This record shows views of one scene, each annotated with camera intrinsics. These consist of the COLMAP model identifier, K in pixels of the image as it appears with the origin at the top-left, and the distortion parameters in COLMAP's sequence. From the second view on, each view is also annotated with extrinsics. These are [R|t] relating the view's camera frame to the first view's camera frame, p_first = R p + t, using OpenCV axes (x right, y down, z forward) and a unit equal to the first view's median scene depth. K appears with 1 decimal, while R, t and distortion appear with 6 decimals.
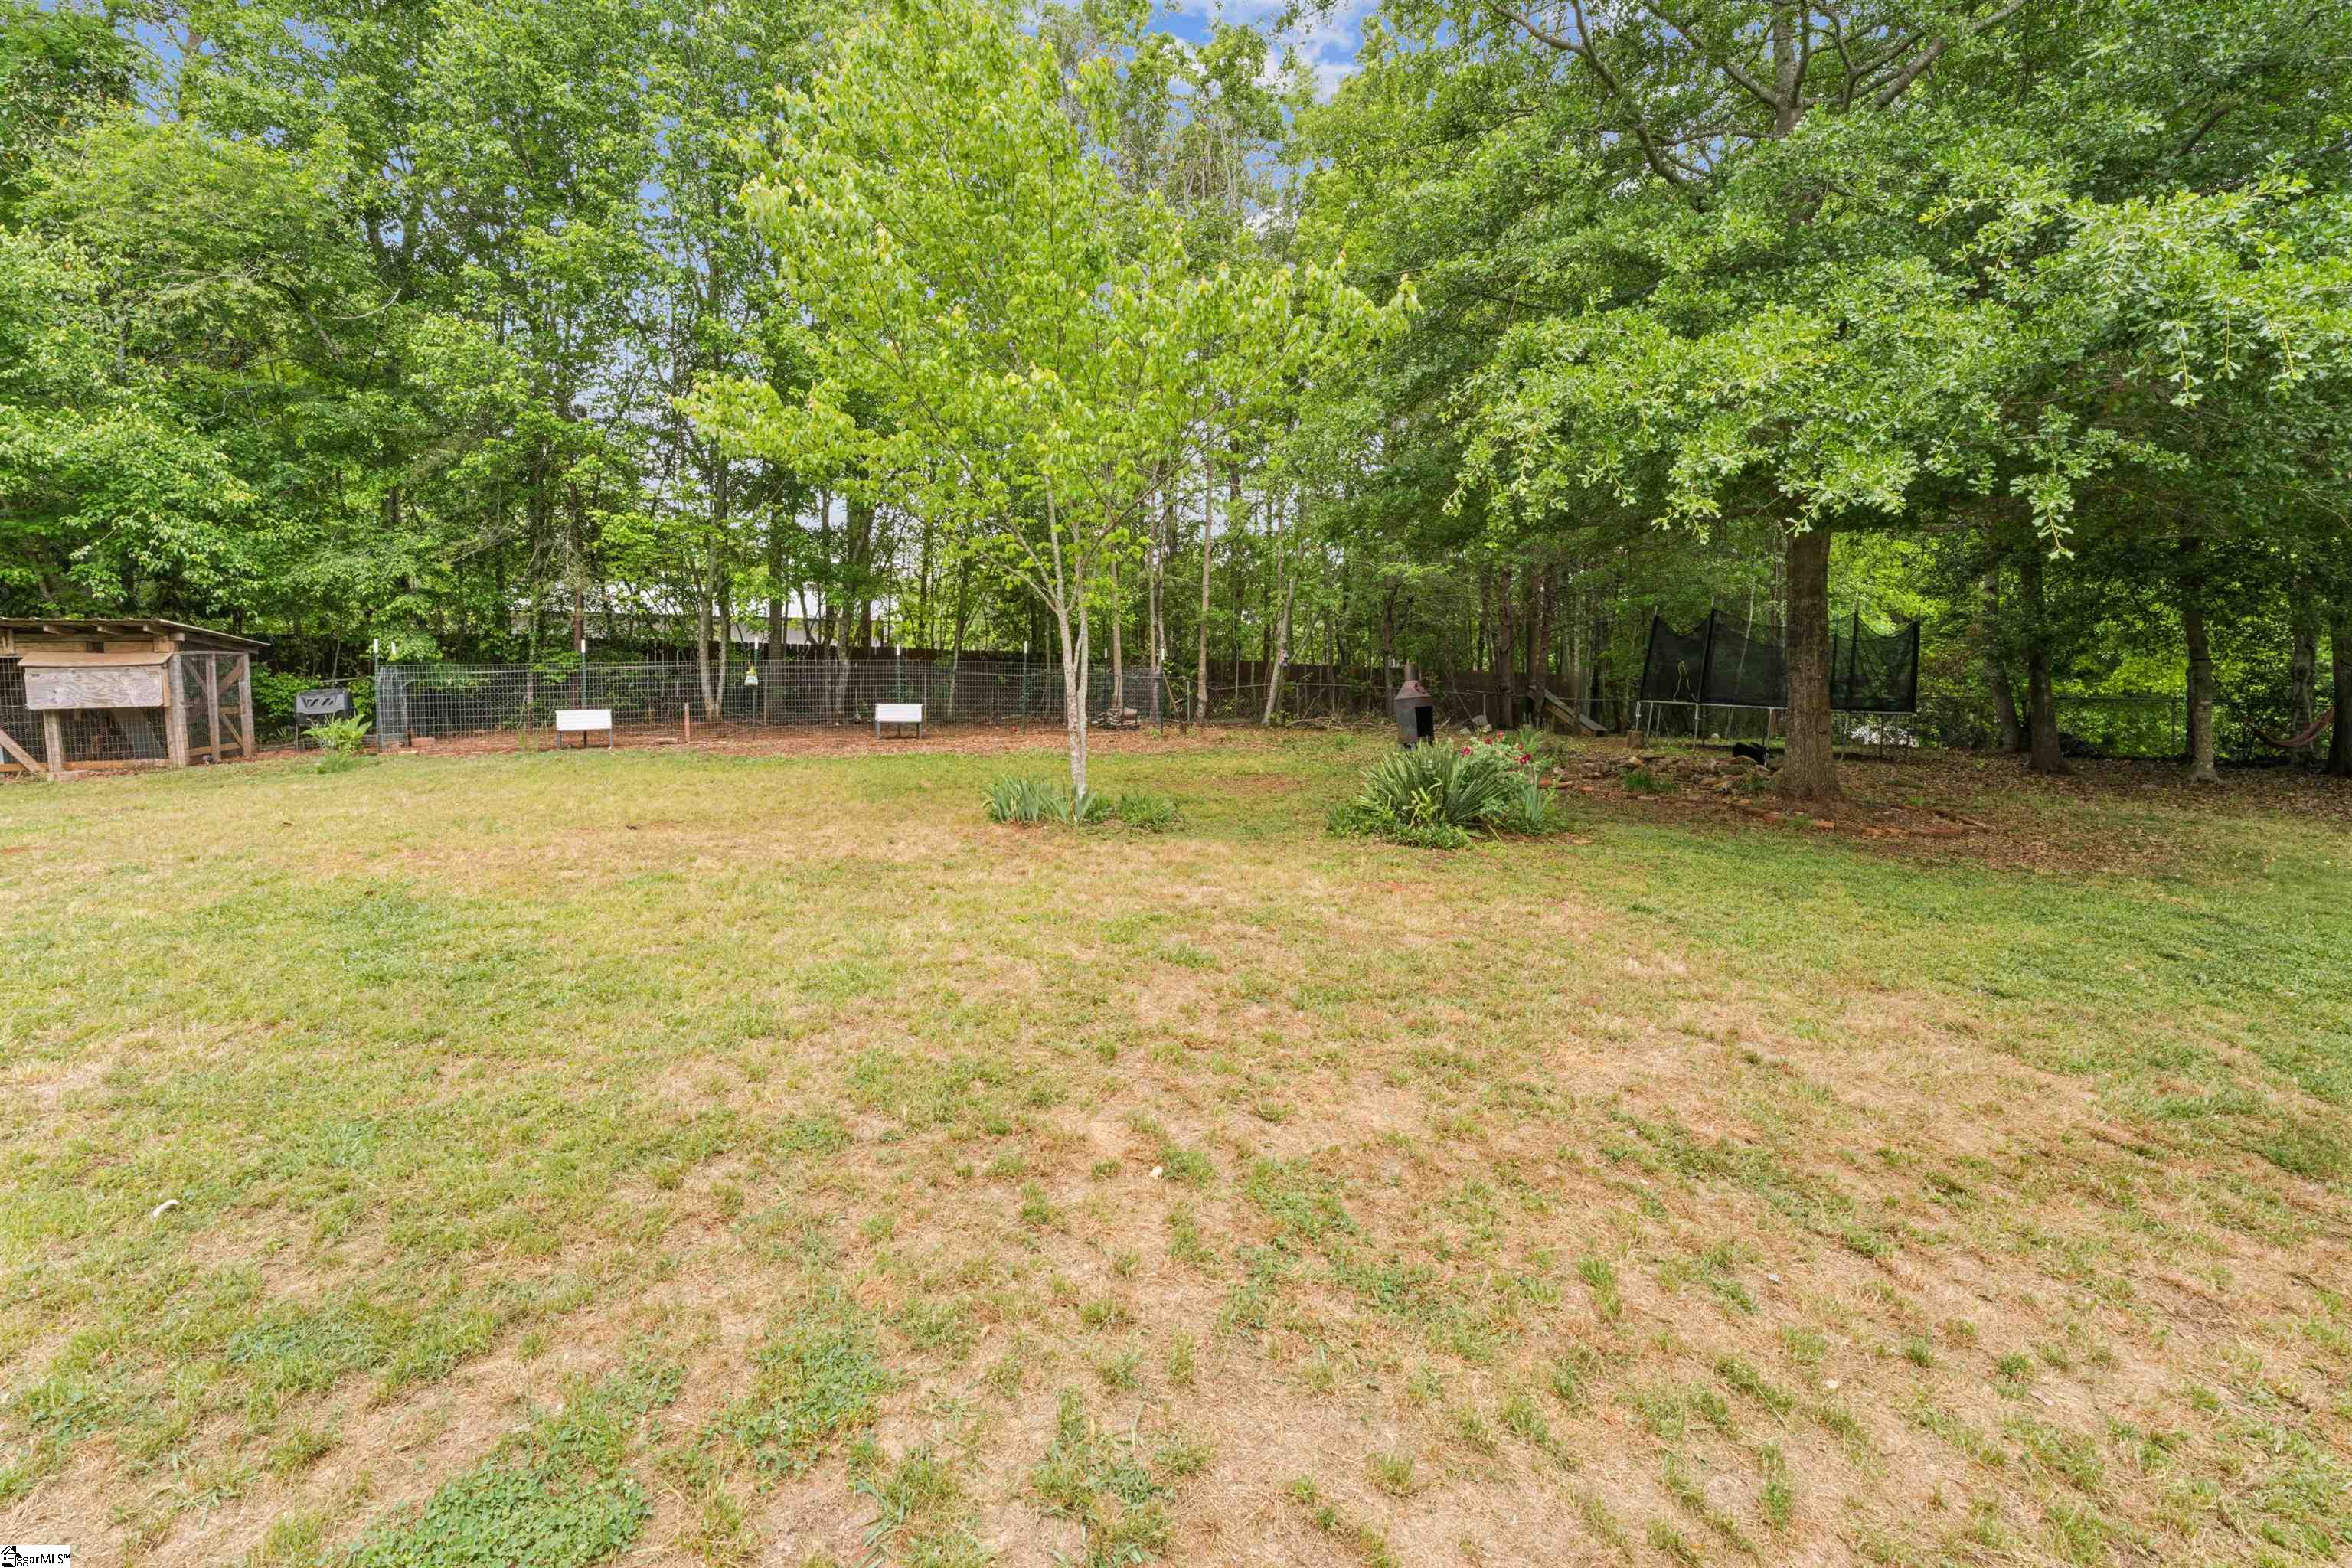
lens RADIAL K [[1080.4, 0, 1176.0], [0, 1080.4, 784.0], [0, 0, 1]] dist [0.003607, -0.000507]
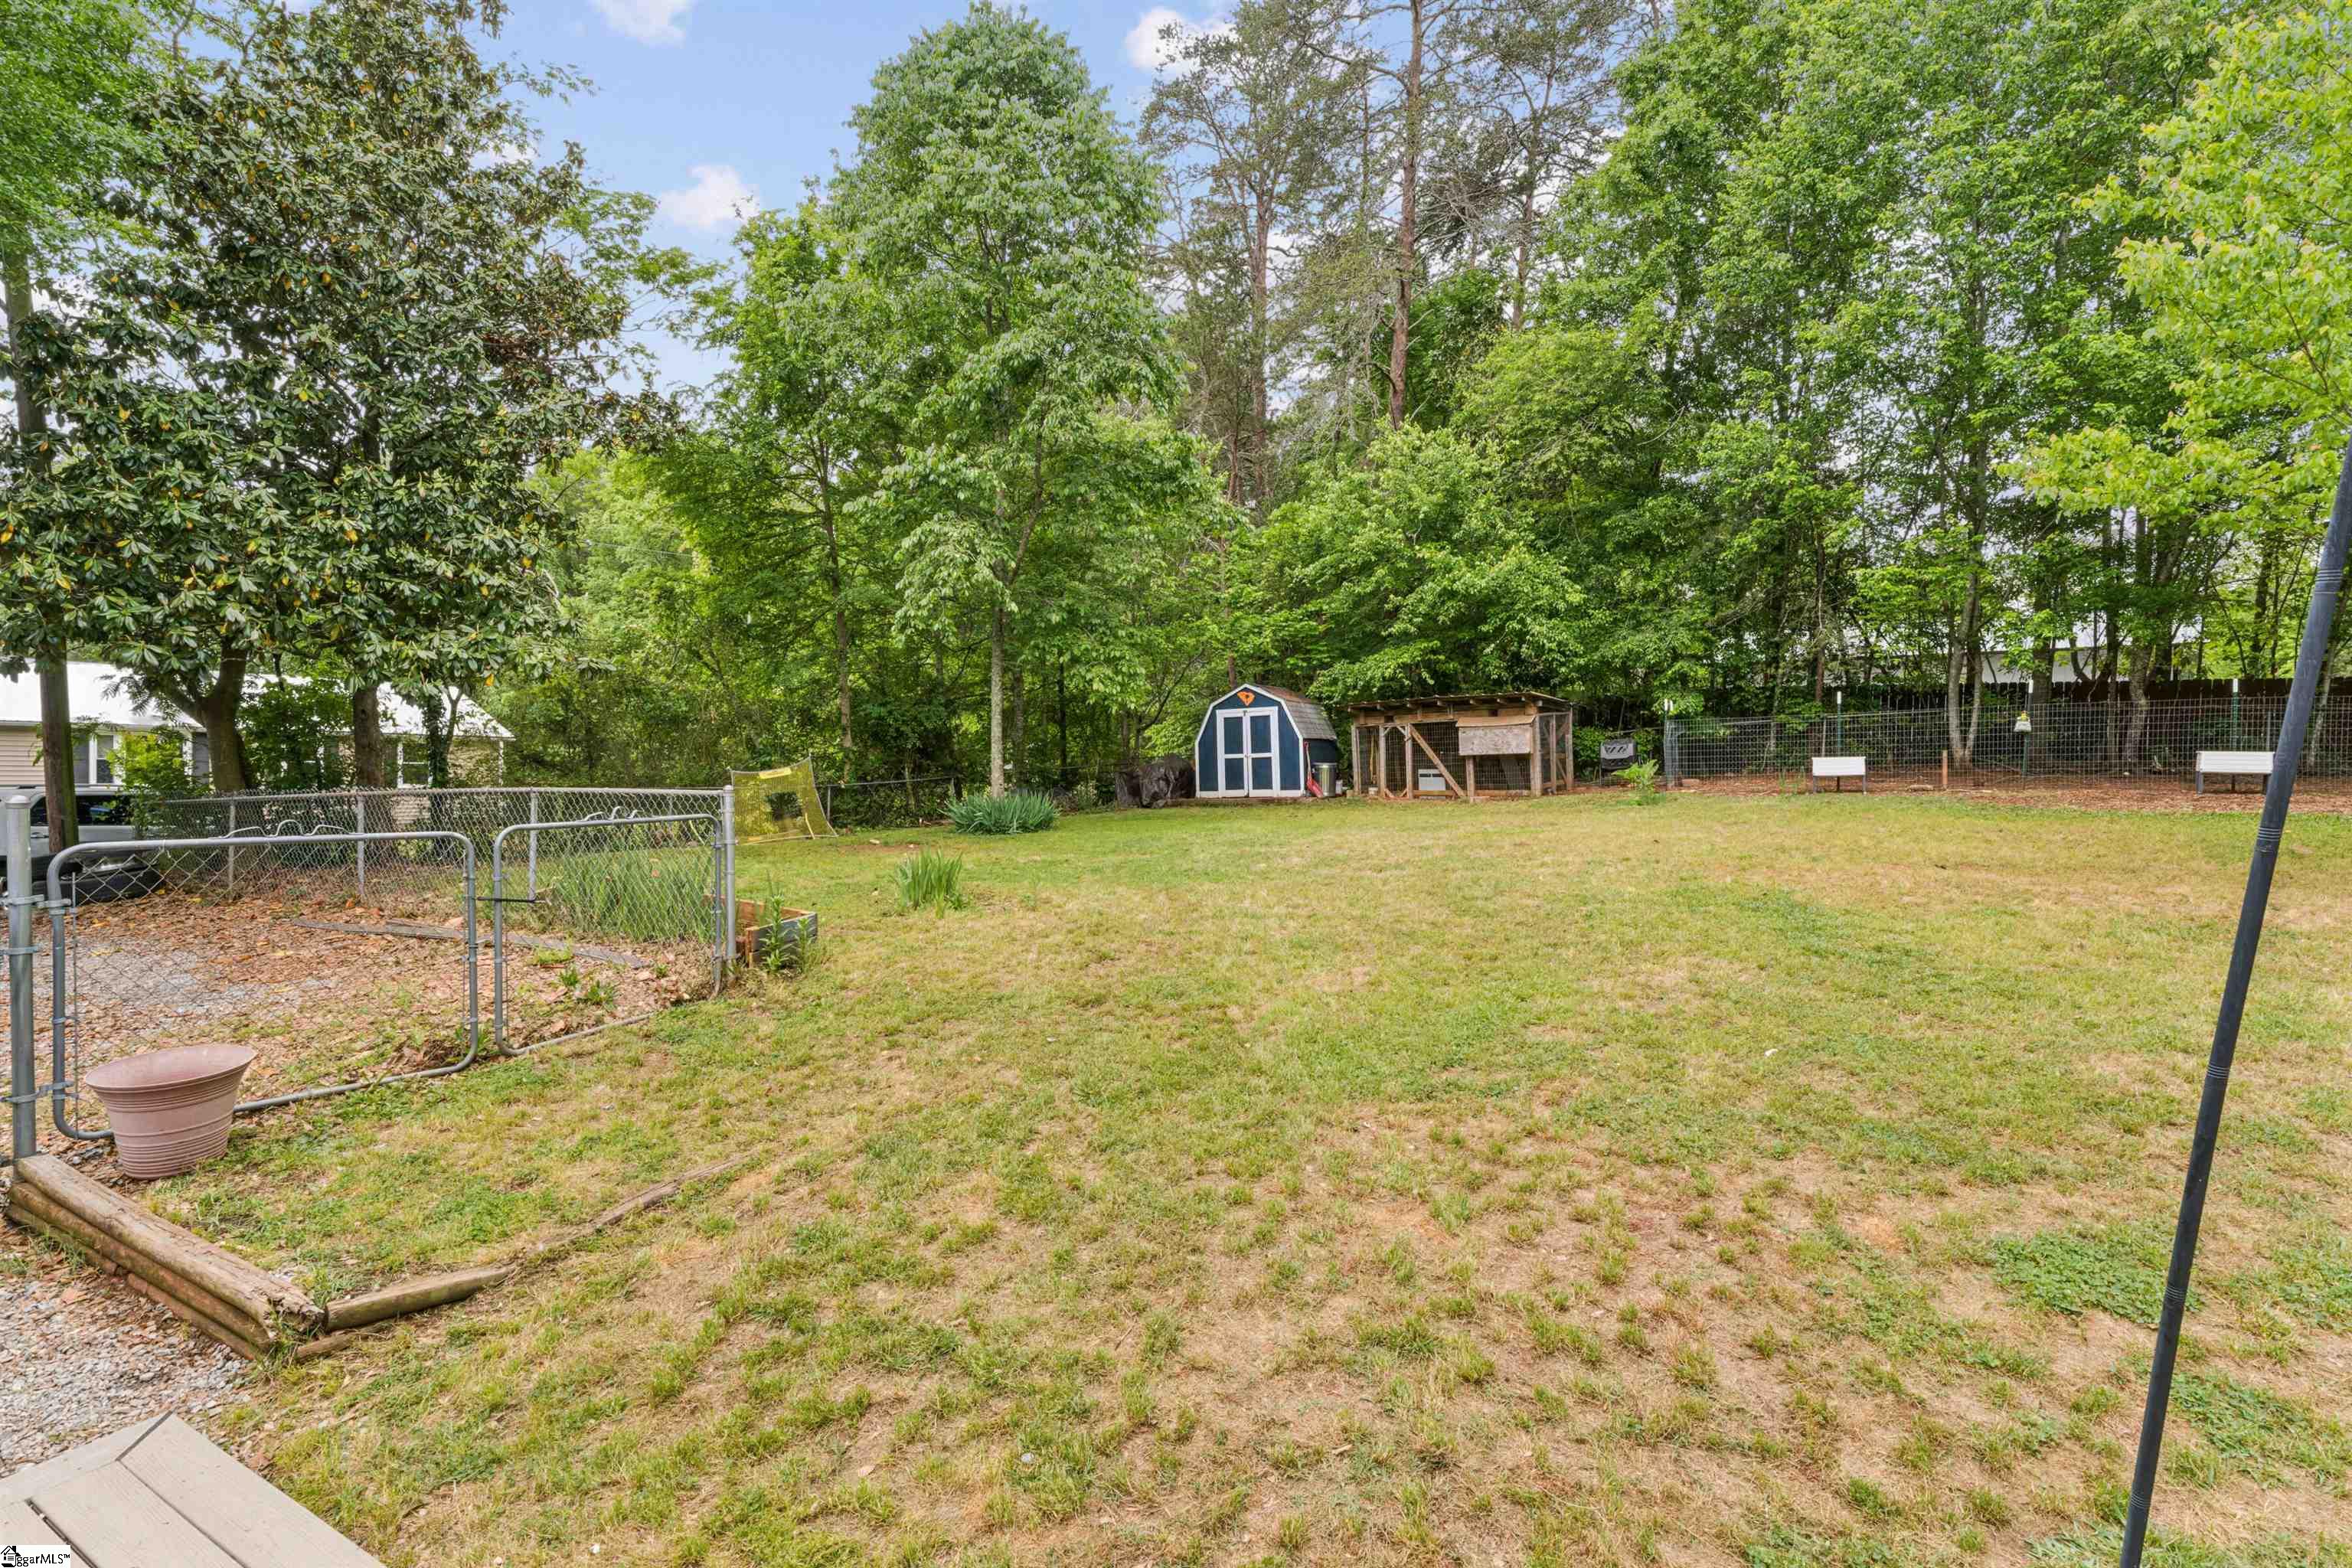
lens RADIAL K [[1080.4, 0, 1176.0], [0, 1080.4, 784.0], [0, 0, 1]] dist [0.003607, -0.000507]
pose [[0.541947, 0.026846, -0.839984, -0.001116], [-0.060553, 0.998139, -0.007167, 0.005518], [0.838228, 0.054748, 0.542564, -0.128430]]
